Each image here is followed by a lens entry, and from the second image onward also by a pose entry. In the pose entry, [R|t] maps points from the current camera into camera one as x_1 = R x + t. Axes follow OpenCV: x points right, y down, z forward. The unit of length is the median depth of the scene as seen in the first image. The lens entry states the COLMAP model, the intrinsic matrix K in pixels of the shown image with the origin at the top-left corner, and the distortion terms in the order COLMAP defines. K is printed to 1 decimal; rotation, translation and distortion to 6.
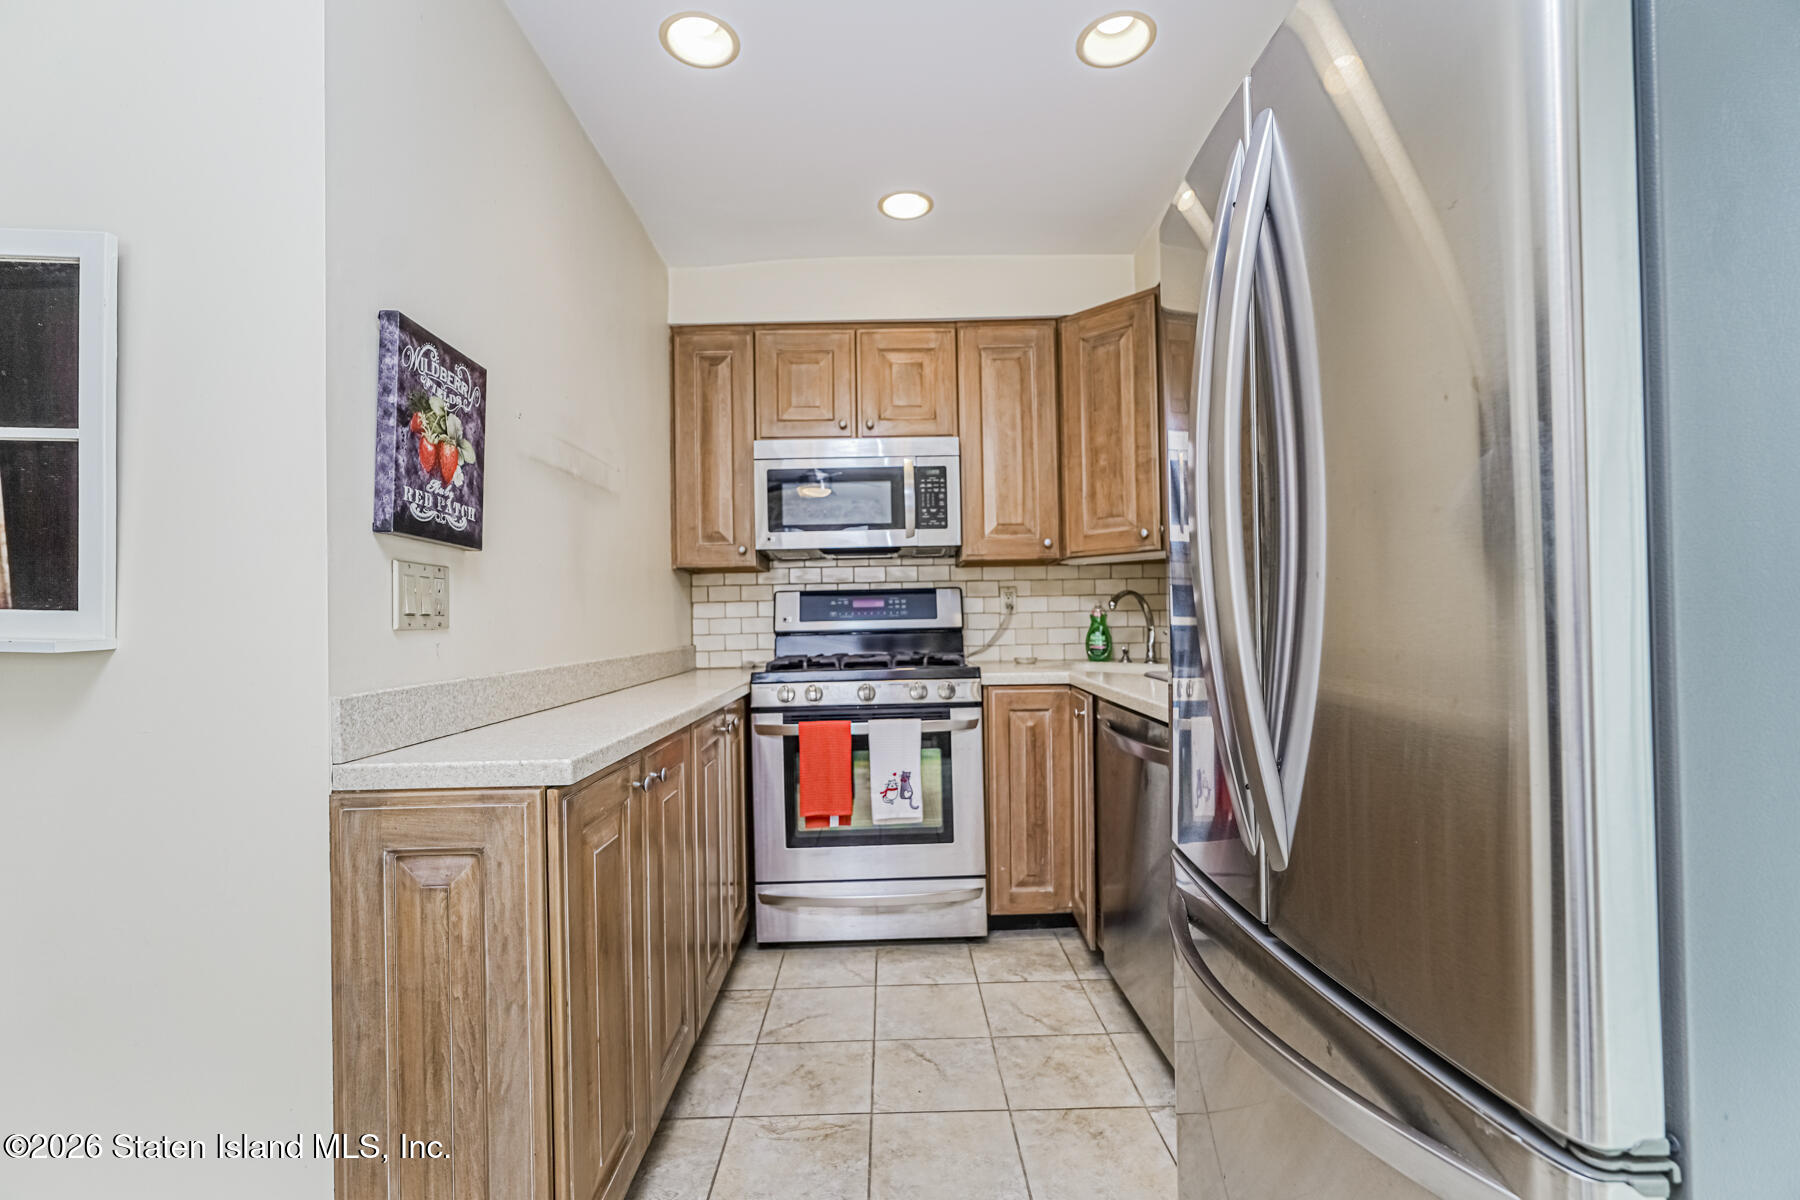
lens RADIAL K [[793.3, 0, 902.5], [0, 793.3, 604.6], [0, 0, 1]] dist [-0.016257, 0.009160]
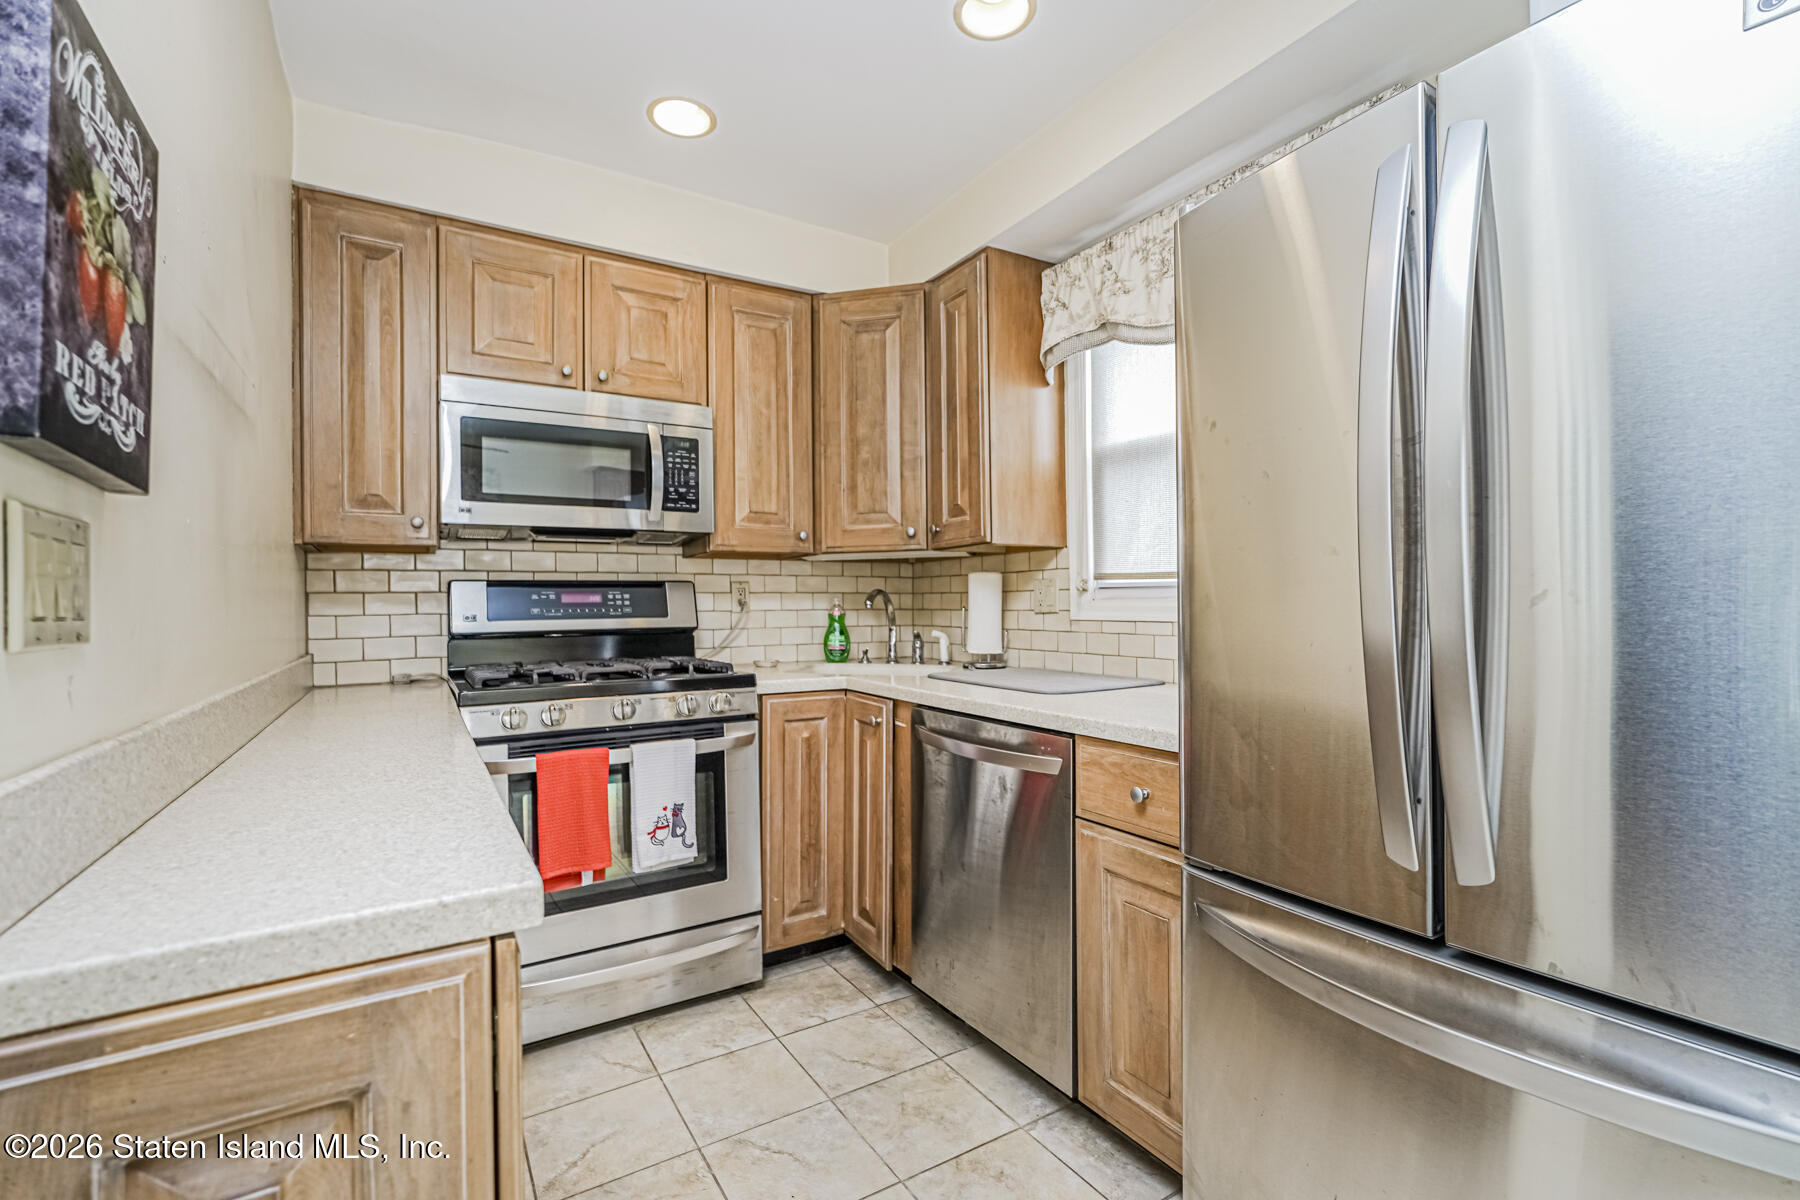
lens RADIAL K [[793.3, 0, 902.5], [0, 793.3, 604.6], [0, 0, 1]] dist [-0.016257, 0.009160]
pose [[0.857680, 0.011695, 0.514051, -0.213057], [-0.015262, 0.999880, 0.002715, -0.002437], [-0.513958, -0.010174, 0.857755, 0.167764]]
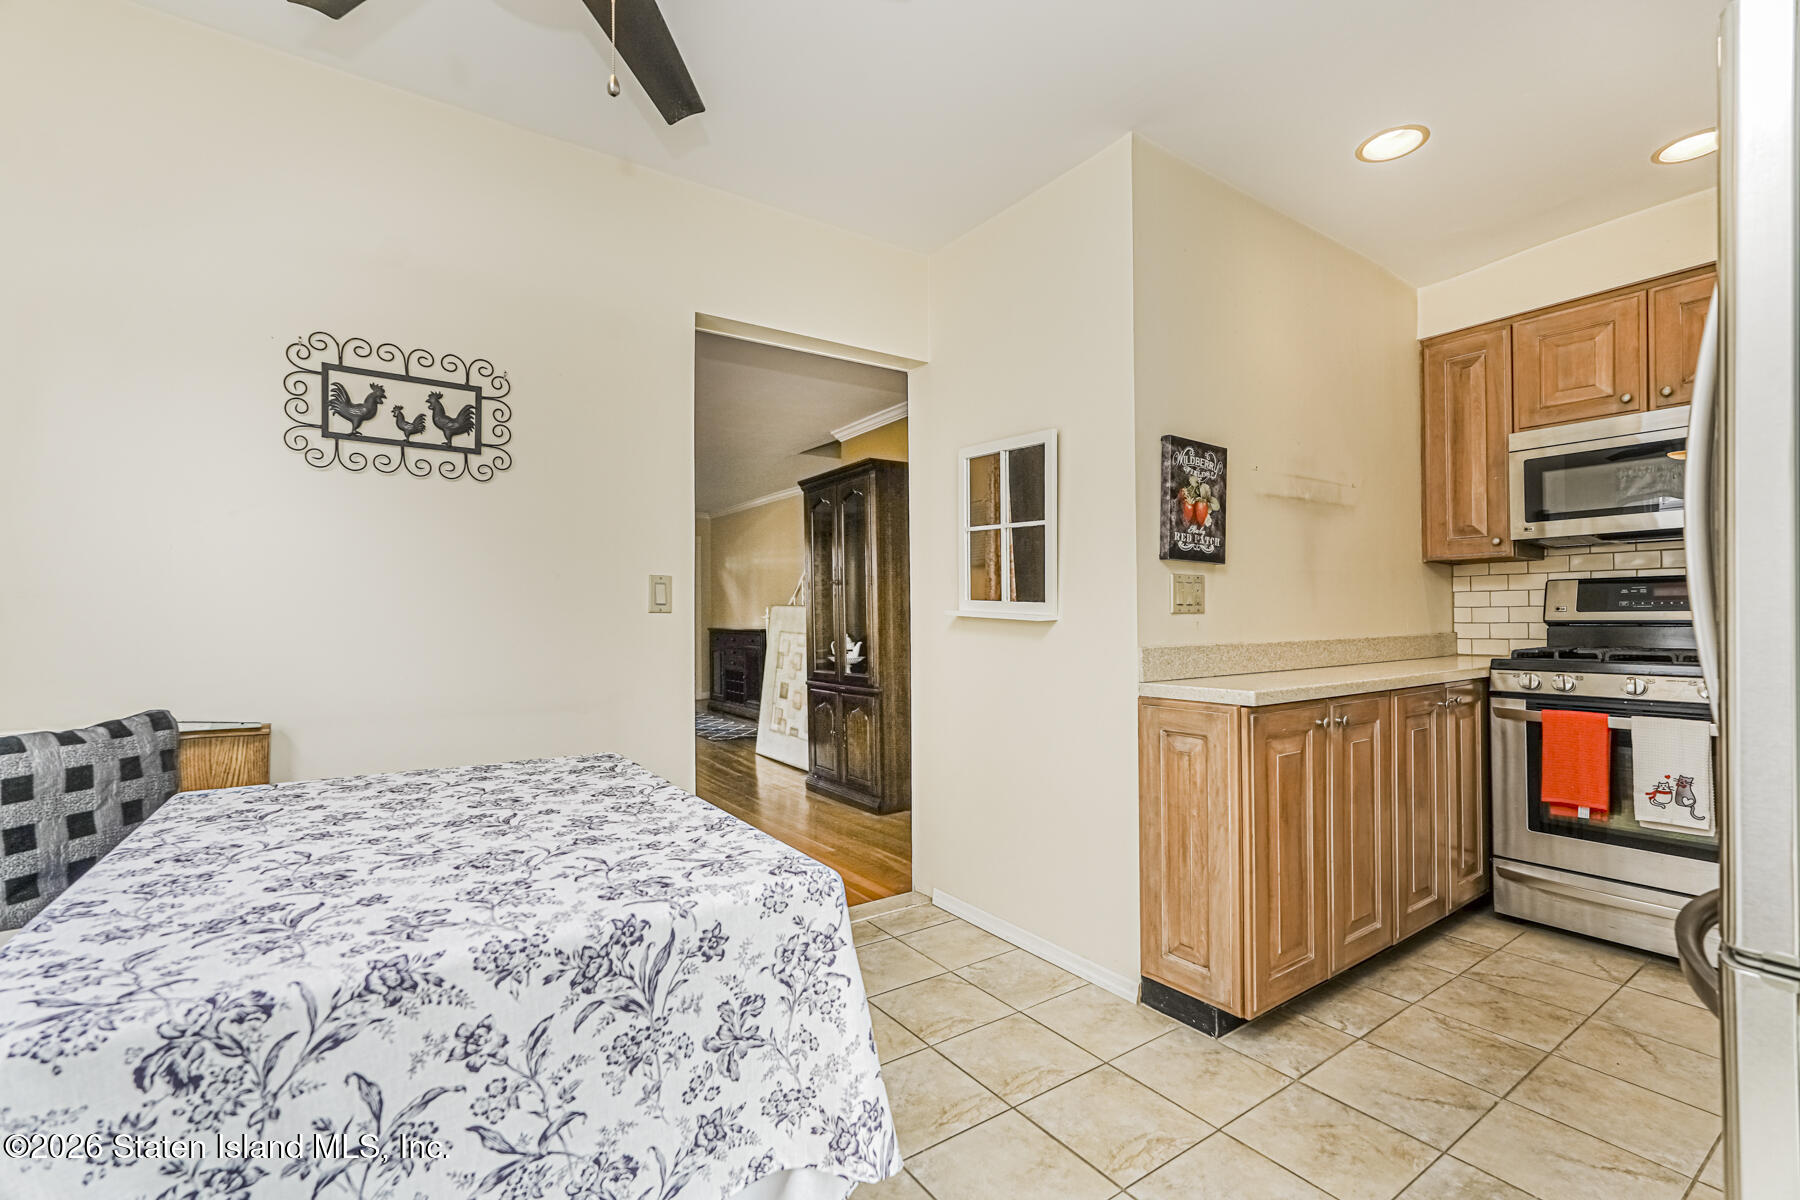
lens RADIAL K [[793.3, 0, 902.5], [0, 793.3, 604.6], [0, 0, 1]] dist [-0.016257, 0.009160]
pose [[0.558453, 0.004948, -0.829521, 0.242859], [0.009927, 0.999871, 0.012647, -0.007786], [0.829477, -0.015297, 0.558332, -0.242852]]
